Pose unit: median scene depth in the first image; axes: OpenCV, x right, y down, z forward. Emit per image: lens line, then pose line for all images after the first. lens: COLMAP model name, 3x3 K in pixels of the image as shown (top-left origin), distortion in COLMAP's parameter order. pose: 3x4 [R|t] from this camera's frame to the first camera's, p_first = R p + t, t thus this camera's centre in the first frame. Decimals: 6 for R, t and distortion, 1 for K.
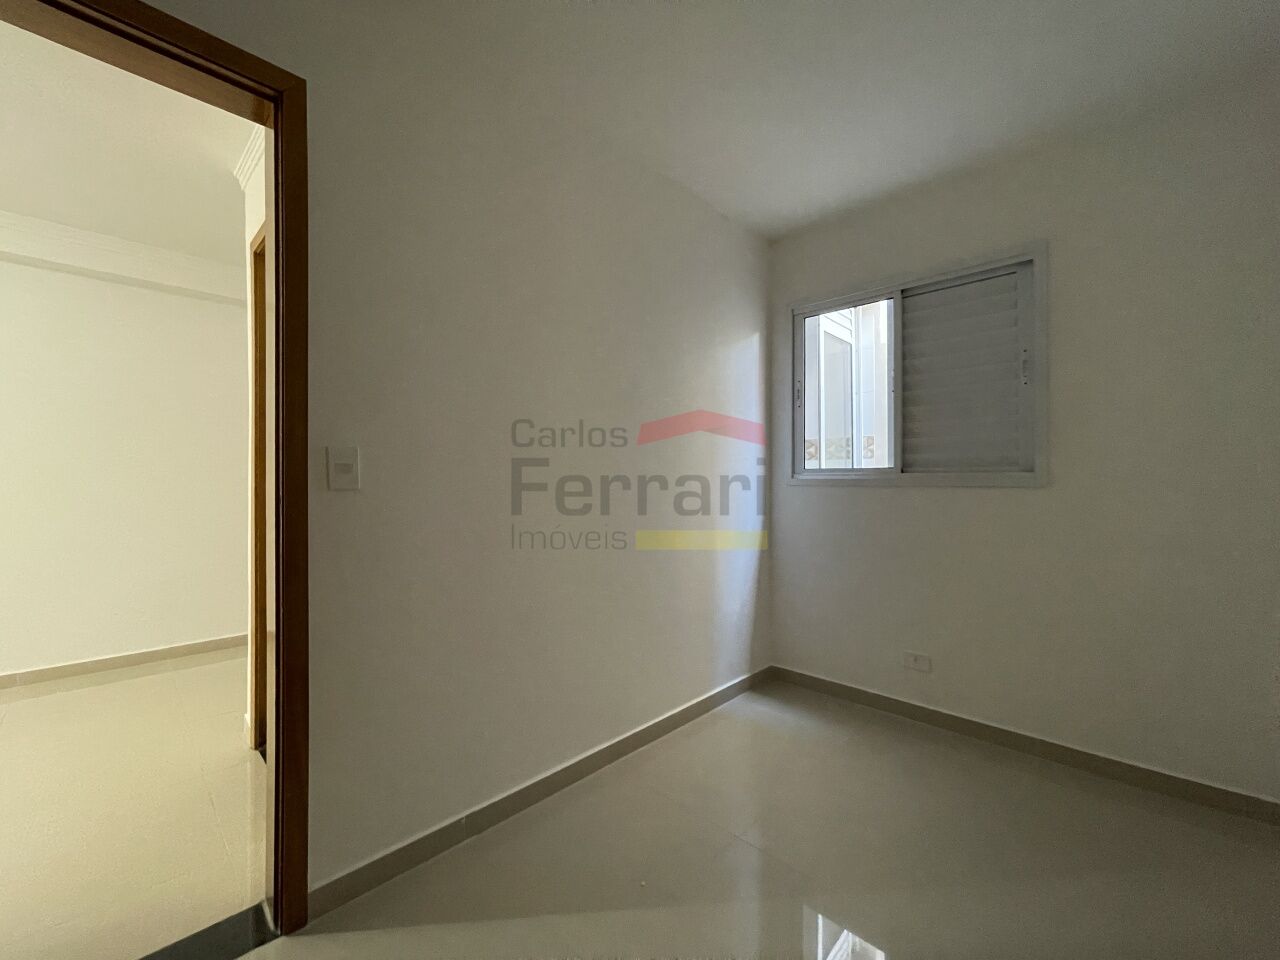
lens RADIAL K [[512.2, 0, 638.0], [0, 512.2, 482.5], [0, 0, 1]] dist [-0.007589, 0.000005]
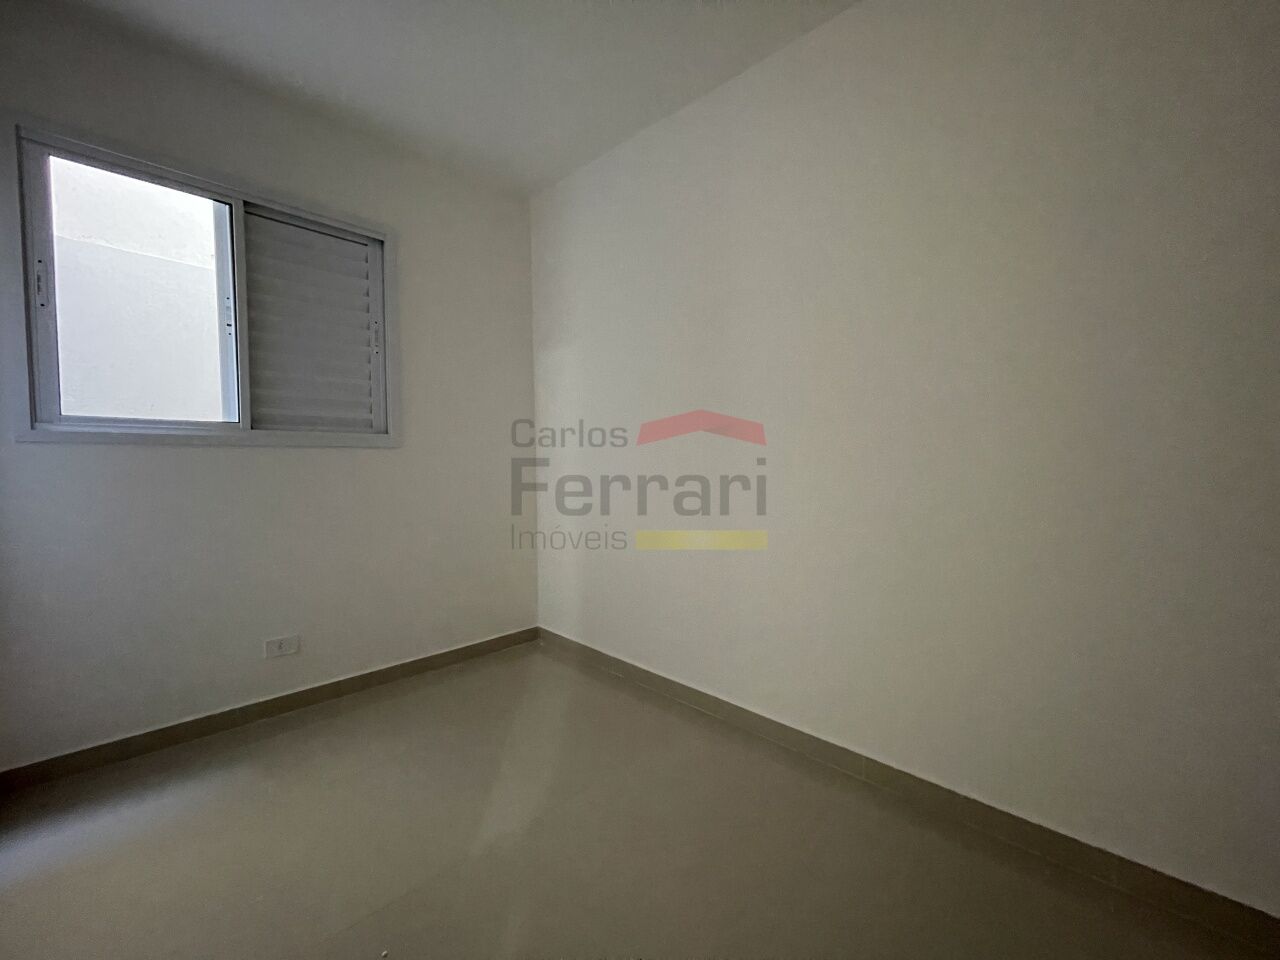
lens RADIAL K [[512.2, 0, 638.0], [0, 512.2, 482.5], [0, 0, 1]] dist [-0.007589, 0.000005]
pose [[0.016982, -0.064498, 0.997773, -0.292481], [-0.017075, 0.997753, 0.064787, 0.003030], [-0.999710, -0.018137, 0.015842, 0.347702]]
